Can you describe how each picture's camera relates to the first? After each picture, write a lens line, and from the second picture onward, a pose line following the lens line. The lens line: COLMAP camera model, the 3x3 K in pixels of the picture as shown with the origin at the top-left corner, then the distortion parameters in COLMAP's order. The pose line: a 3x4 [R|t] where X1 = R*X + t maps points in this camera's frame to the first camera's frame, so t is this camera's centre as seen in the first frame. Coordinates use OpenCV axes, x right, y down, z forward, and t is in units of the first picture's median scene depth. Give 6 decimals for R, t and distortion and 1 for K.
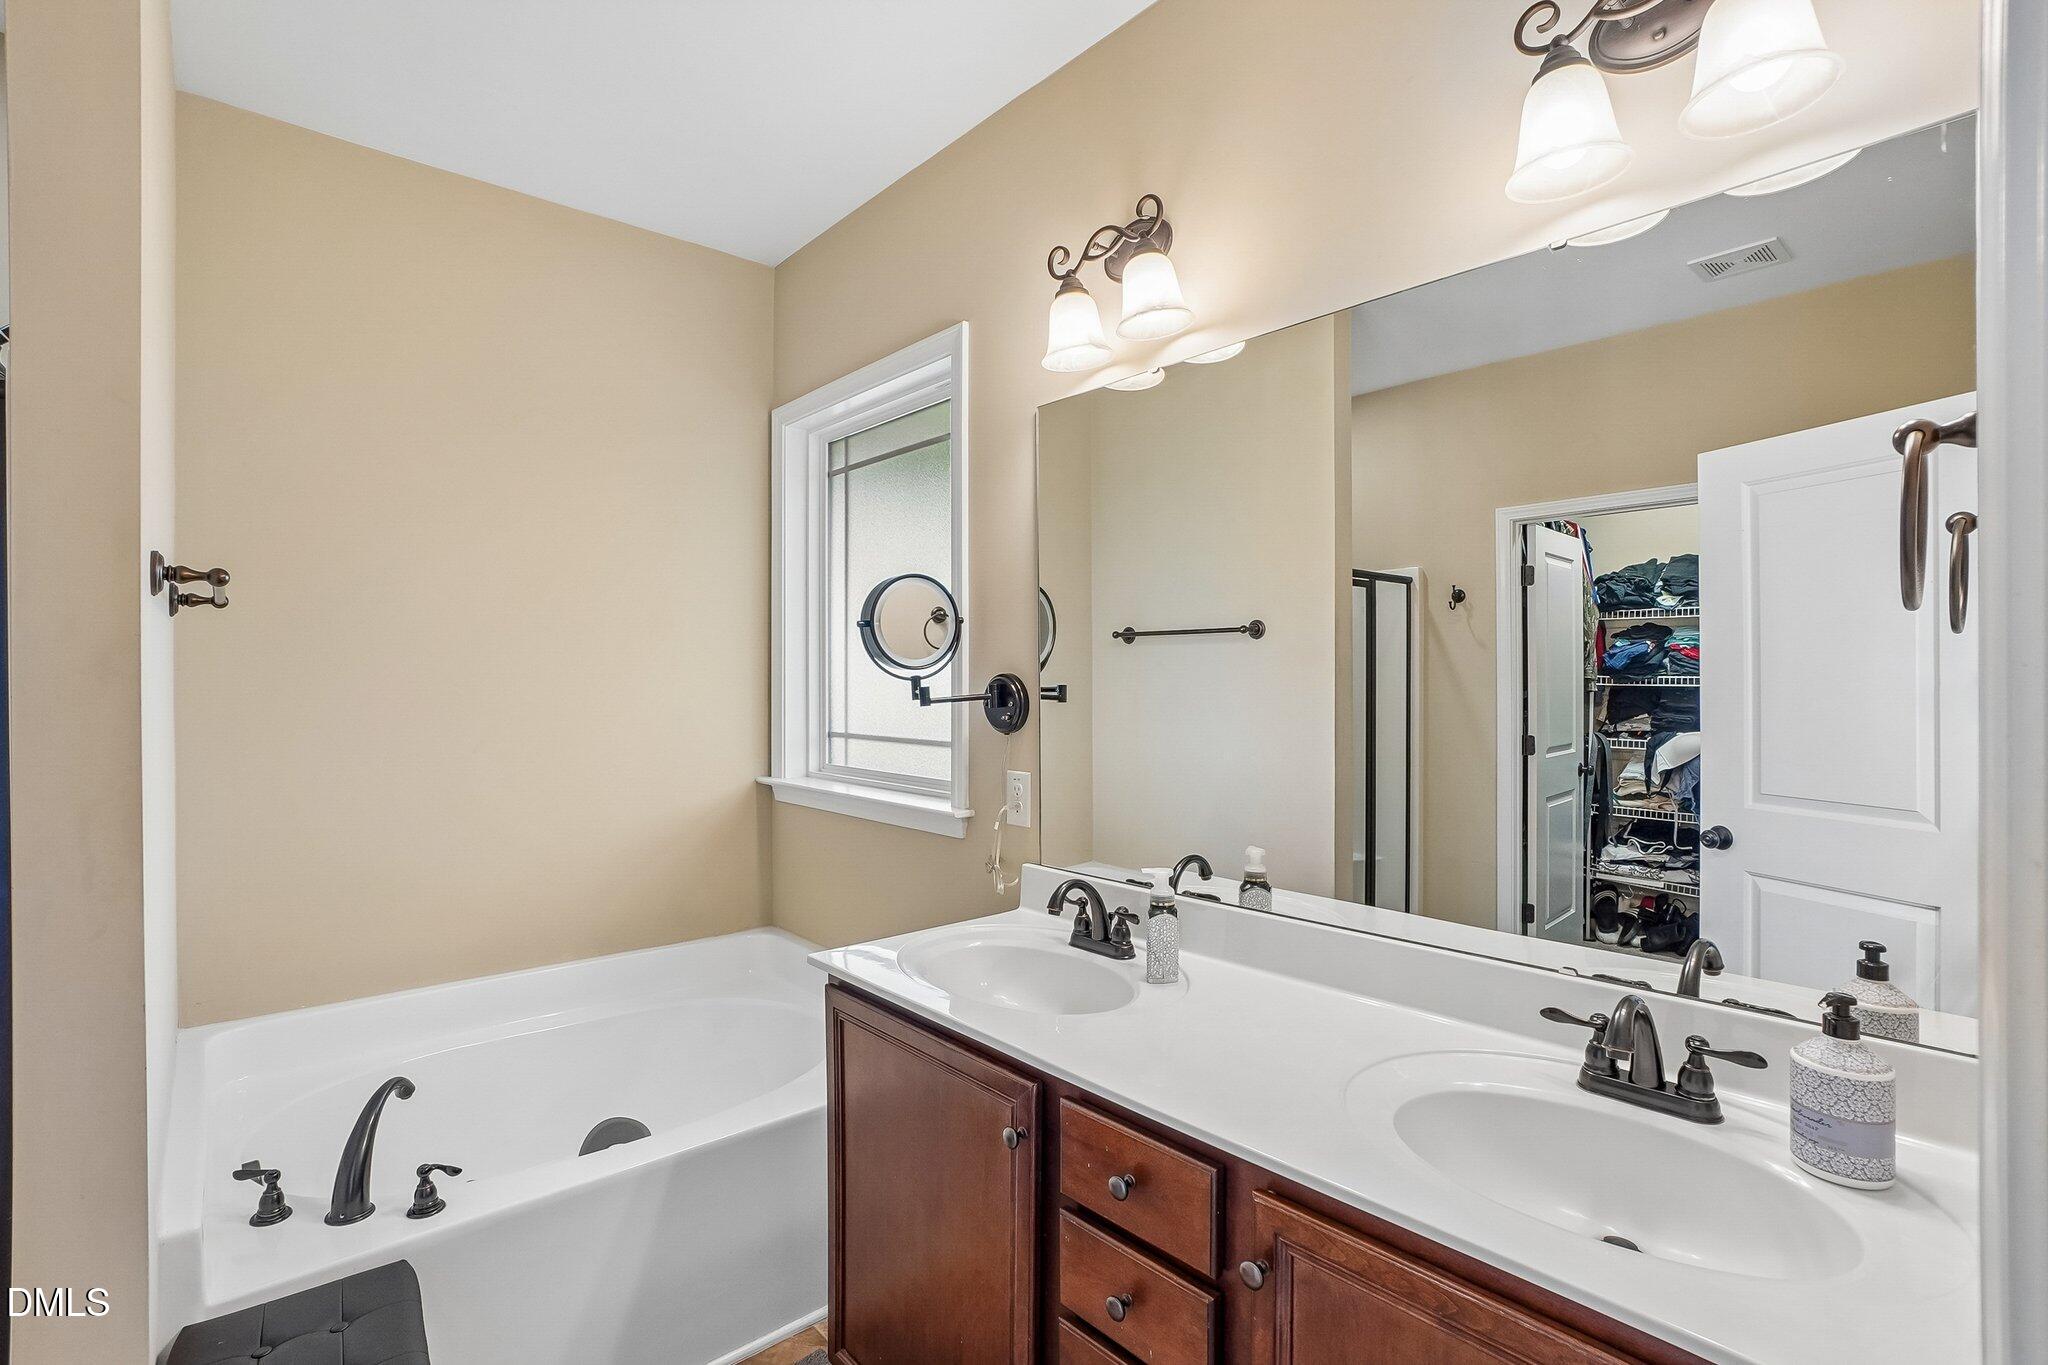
lens RADIAL K [[923.9, 0, 1008.1], [0, 923.9, 698.1], [0, 0, 1]] dist [-0.066179, 0.025942]
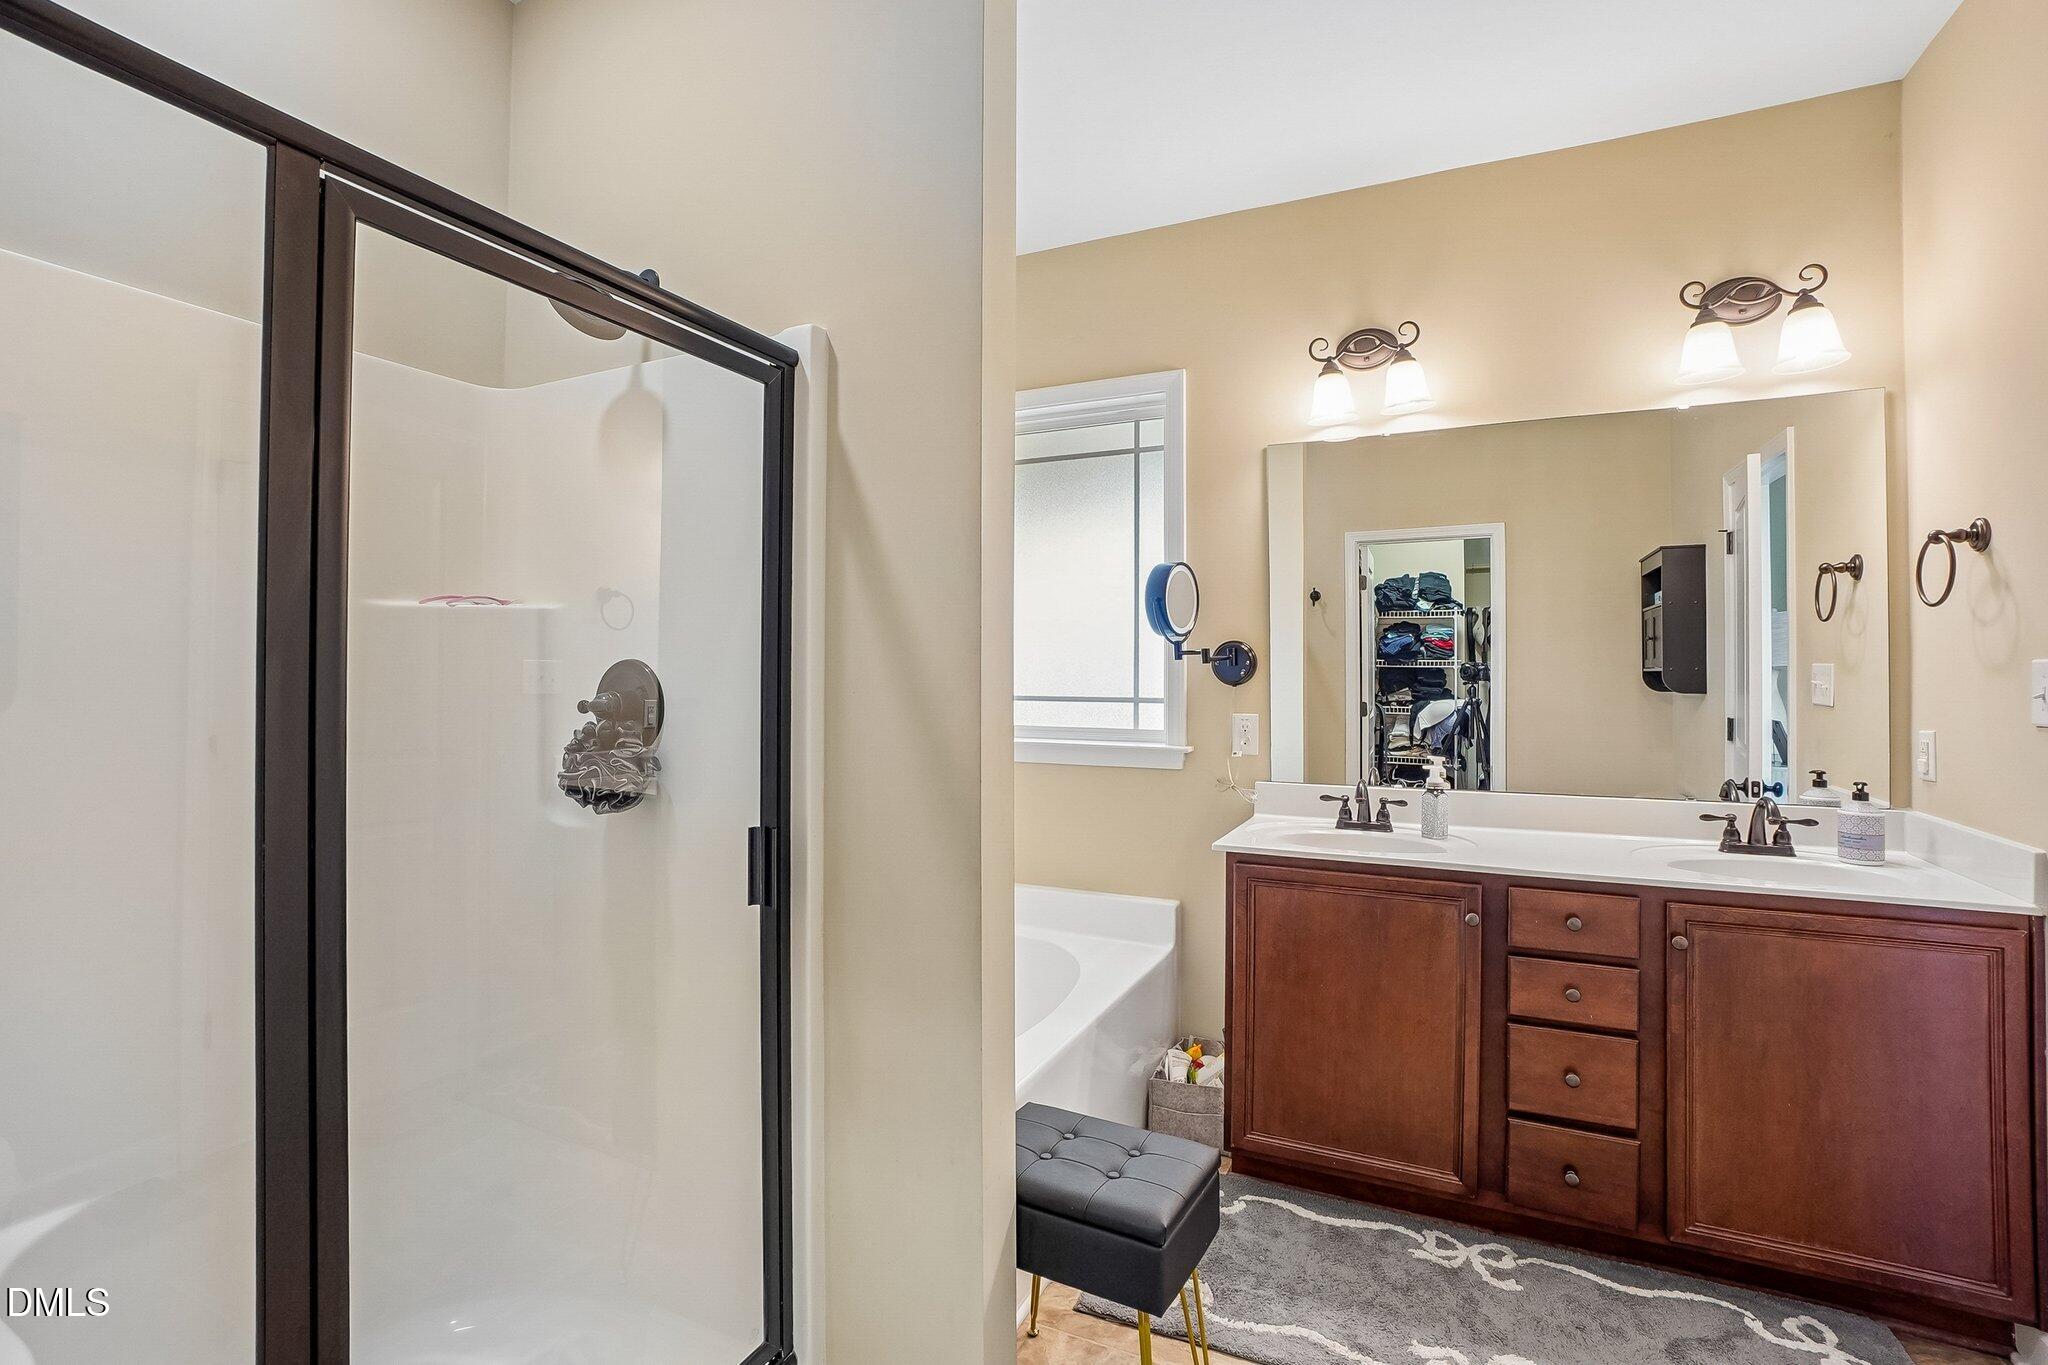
lens RADIAL K [[921.0, 0, 1003.7], [0, 921.0, 678.9], [0, 0, 1]] dist [-0.067612, 0.025144]
pose [[0.926937, 0.004127, 0.375195, -0.384158], [0.000674, 0.999920, -0.012663, 0.021694], [-0.375217, 0.011991, 0.926859, -0.048233]]
